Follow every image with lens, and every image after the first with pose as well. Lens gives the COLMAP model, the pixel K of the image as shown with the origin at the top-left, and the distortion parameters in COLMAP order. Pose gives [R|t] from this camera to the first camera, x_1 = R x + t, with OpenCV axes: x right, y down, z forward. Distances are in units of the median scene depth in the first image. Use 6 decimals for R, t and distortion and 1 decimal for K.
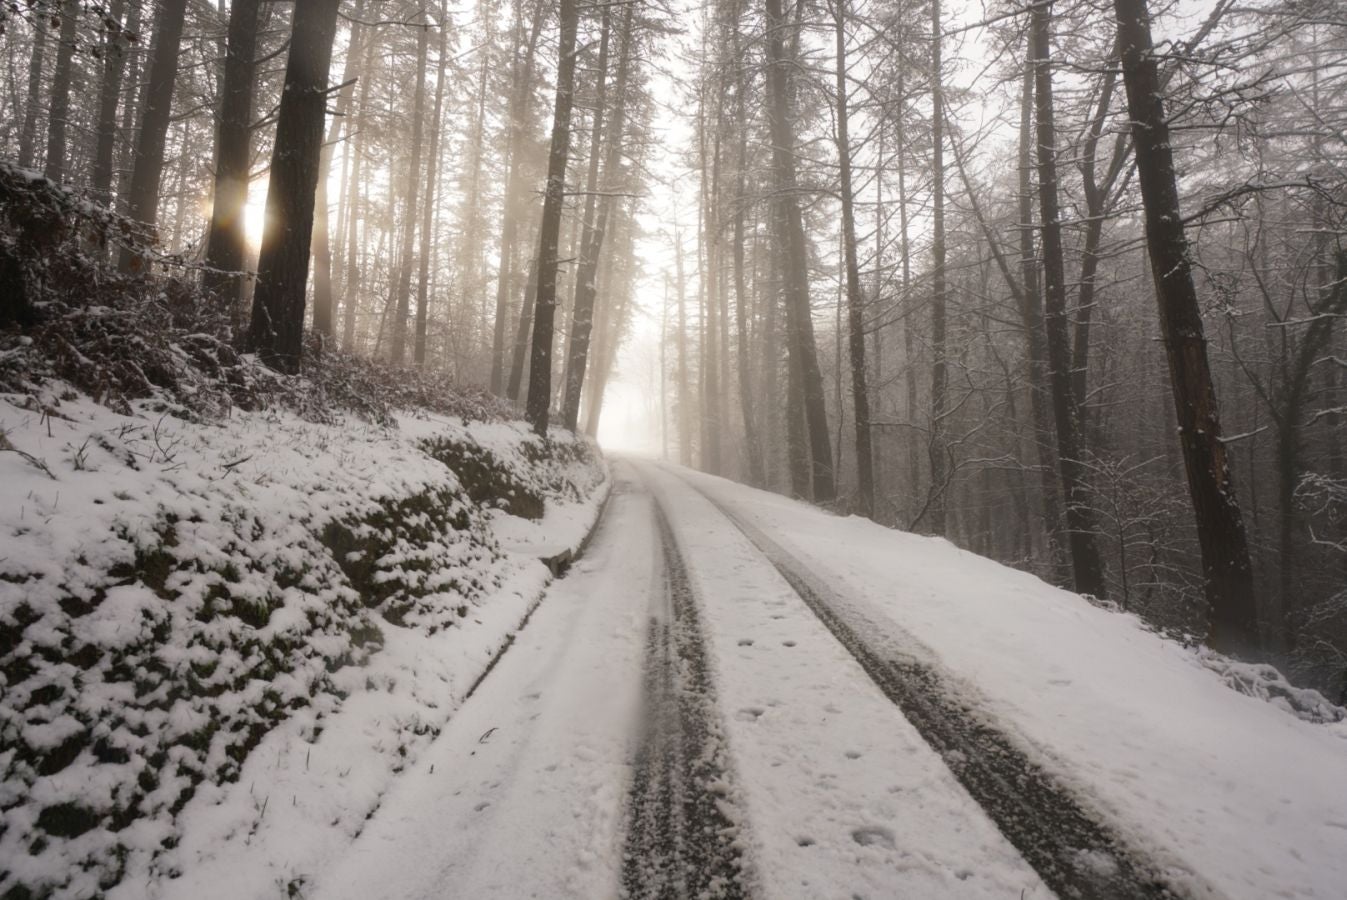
lens RADIAL K [[698.9, 0, 673.1], [0, 698.9, 451.3], [0, 0, 1]] dist [0.005769, 0.001402]
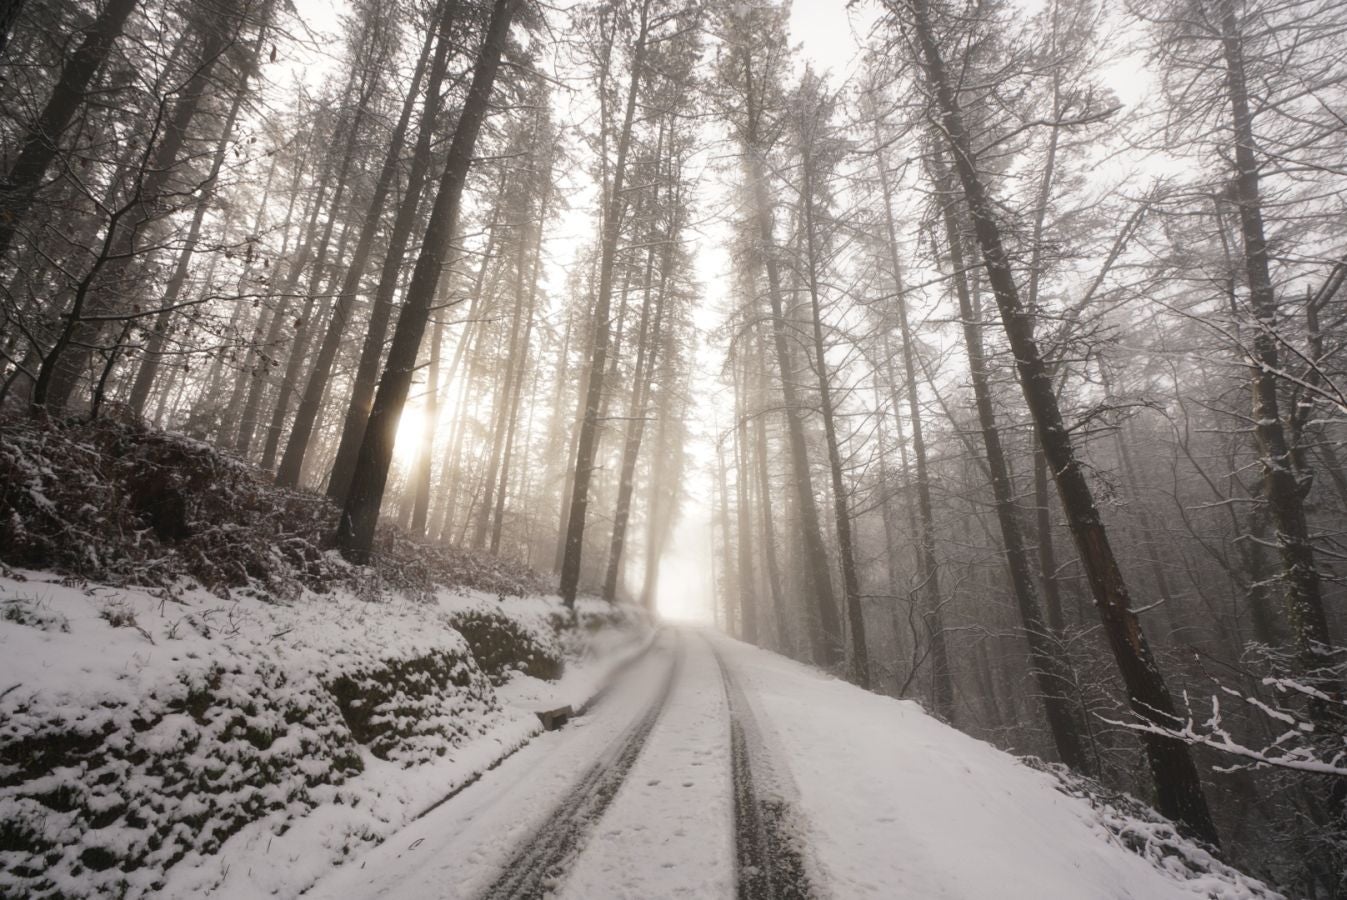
lens RADIAL K [[608.1, 0, 674.6], [0, 608.1, 450.3], [0, 0, 1]] dist [-0.002390, 0.002266]
pose [[0.995418, -0.026190, -0.091963, 0.264828], [0.000650, 0.963589, -0.267386, -0.009535], [0.095617, 0.266101, 0.959191, -0.205924]]
